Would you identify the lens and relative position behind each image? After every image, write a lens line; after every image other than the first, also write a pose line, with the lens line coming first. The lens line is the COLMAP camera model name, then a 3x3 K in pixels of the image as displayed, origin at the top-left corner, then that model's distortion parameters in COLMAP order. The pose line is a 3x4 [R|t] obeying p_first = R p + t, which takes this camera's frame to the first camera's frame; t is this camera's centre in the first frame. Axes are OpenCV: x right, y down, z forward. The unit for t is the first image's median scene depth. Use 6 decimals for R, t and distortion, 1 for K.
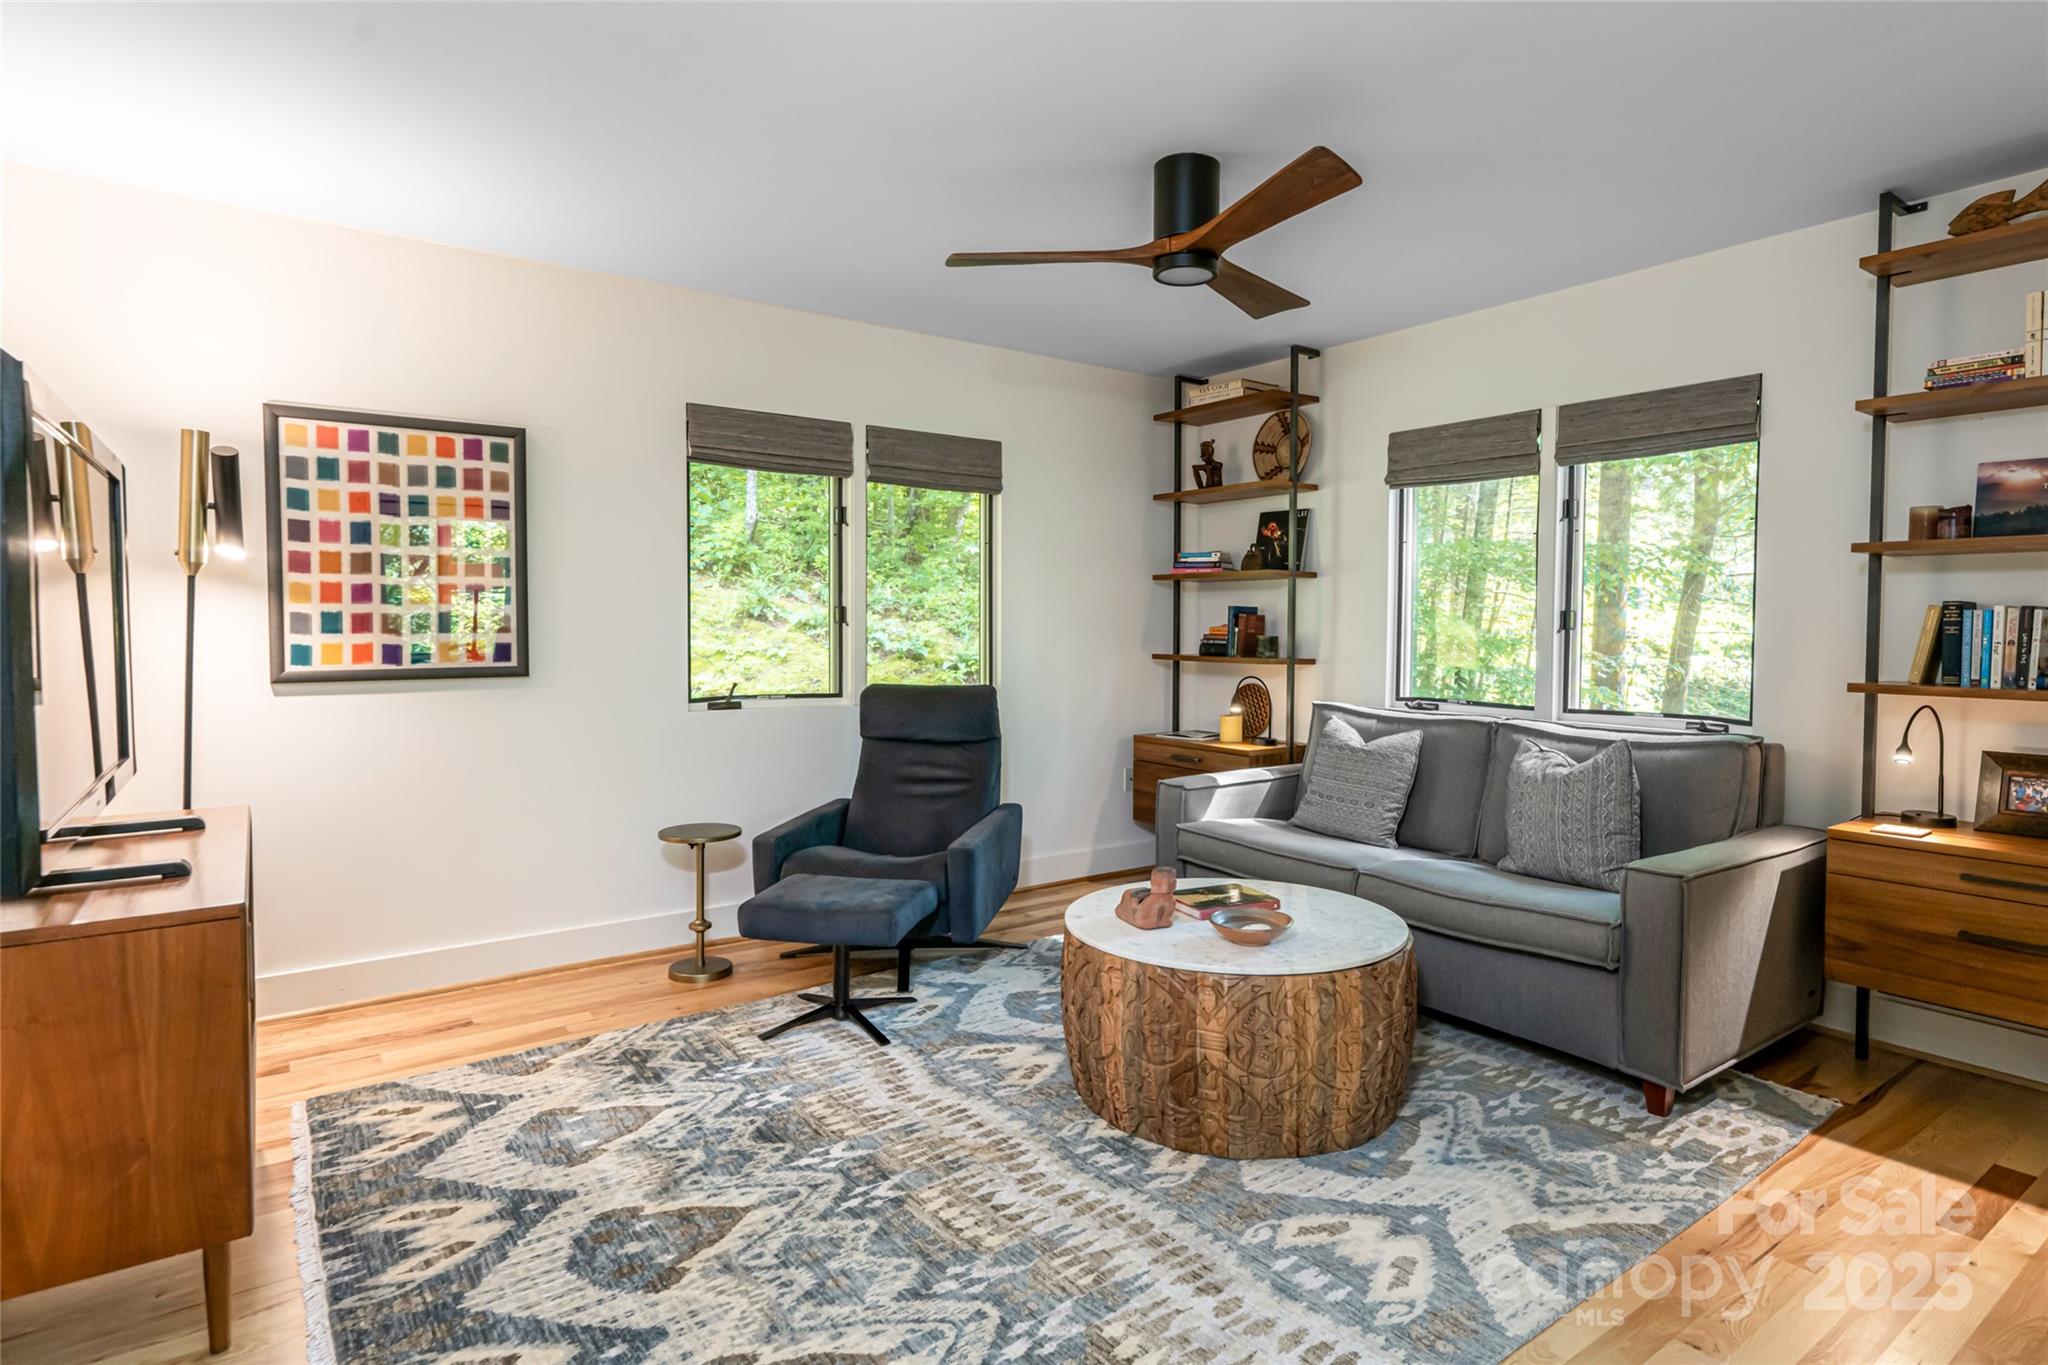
lens RADIAL K [[1086.9, 0, 1046.4], [0, 1086.9, 663.8], [0, 0, 1]] dist [-0.001192, 0.001108]
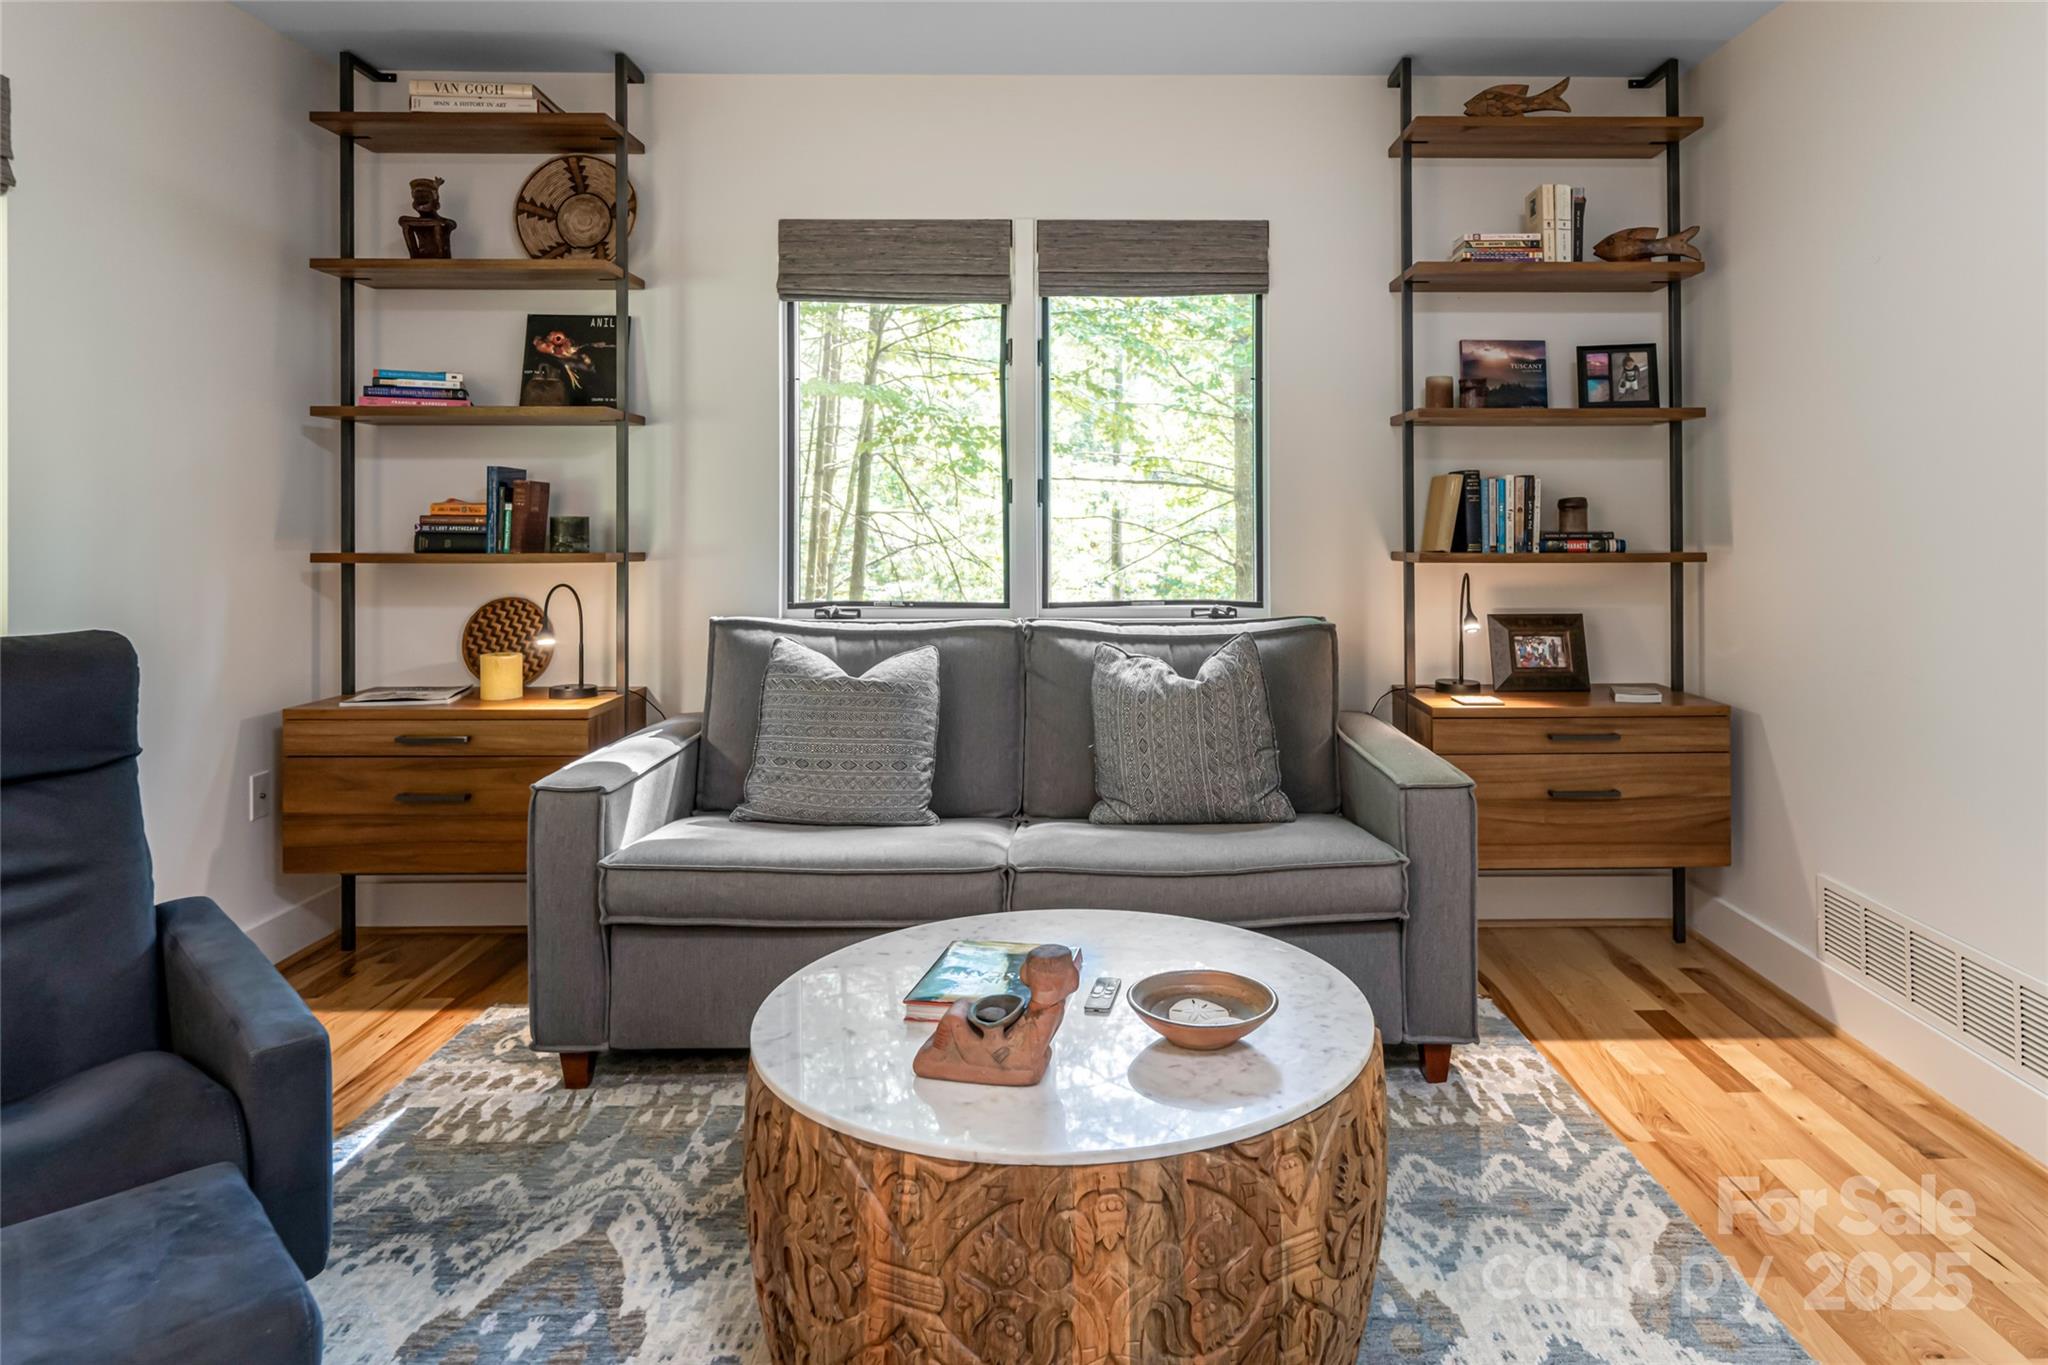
lens RADIAL K [[1269.6, 0, 1081.0], [0, 1269.6, 508.9], [0, 0, 1]] dist [0.001301, 0.002665]
pose [[0.579033, -0.000589, 0.815304, -0.290654], [0.034468, 0.999123, -0.023758, -0.004362], [-0.814575, 0.041859, 0.578546, 0.493275]]
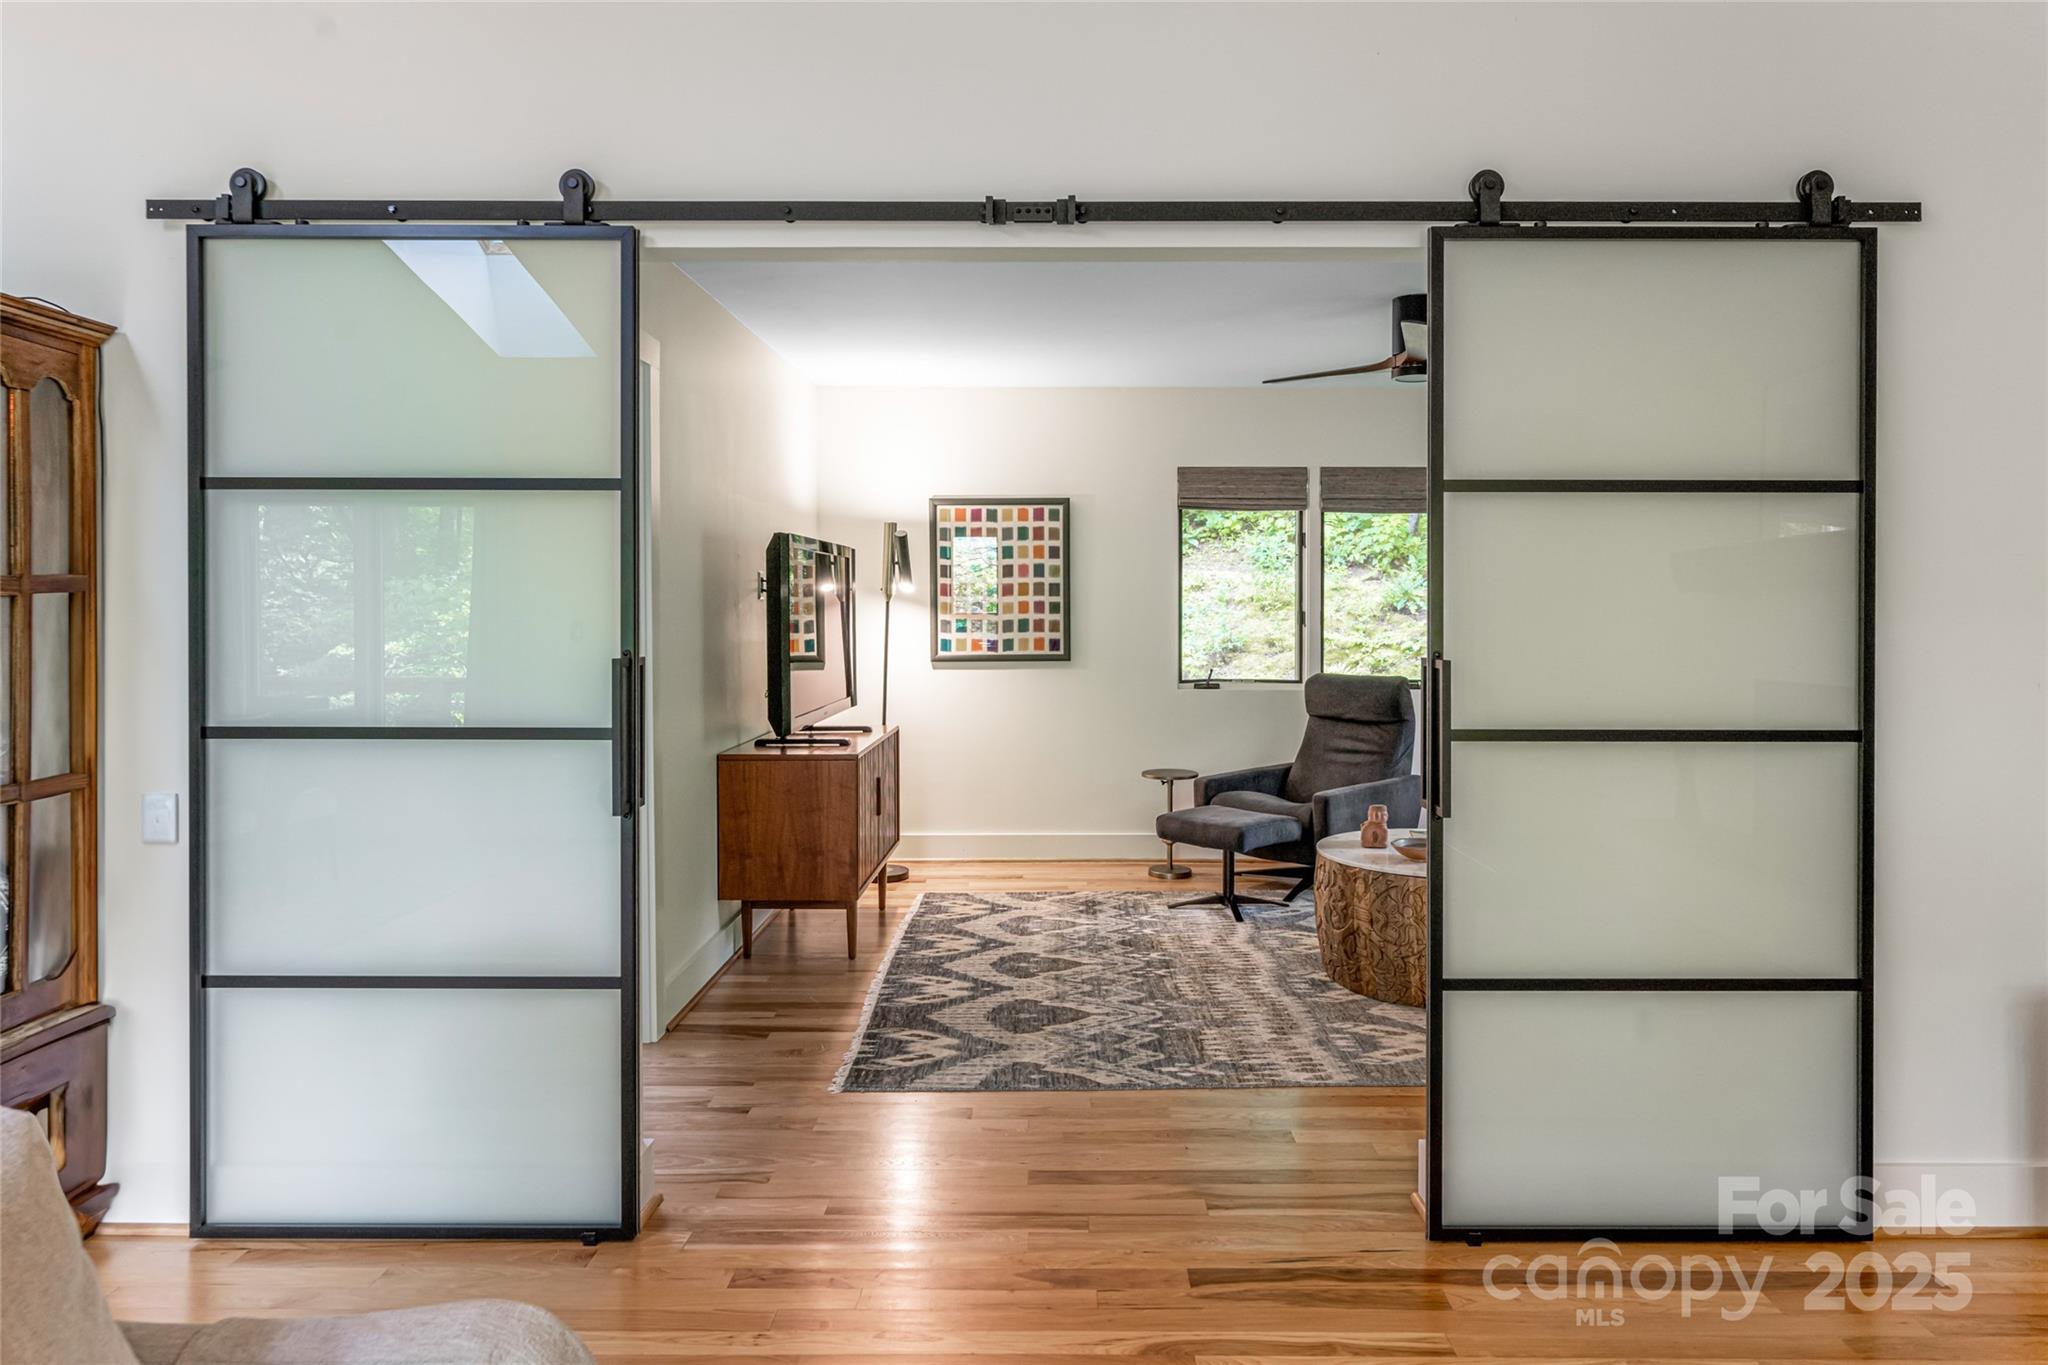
lens RADIAL K [[1287.6, 0, 1076.0], [0, 1287.6, 639.7], [0, 0, 1]] dist [0.004920, -0.000534]
pose [[0.808295, 0.010057, -0.588692, 0.609232], [-0.017531, 0.999822, -0.006991, -0.006191], [0.588517, 0.015971, 0.808327, -0.460420]]
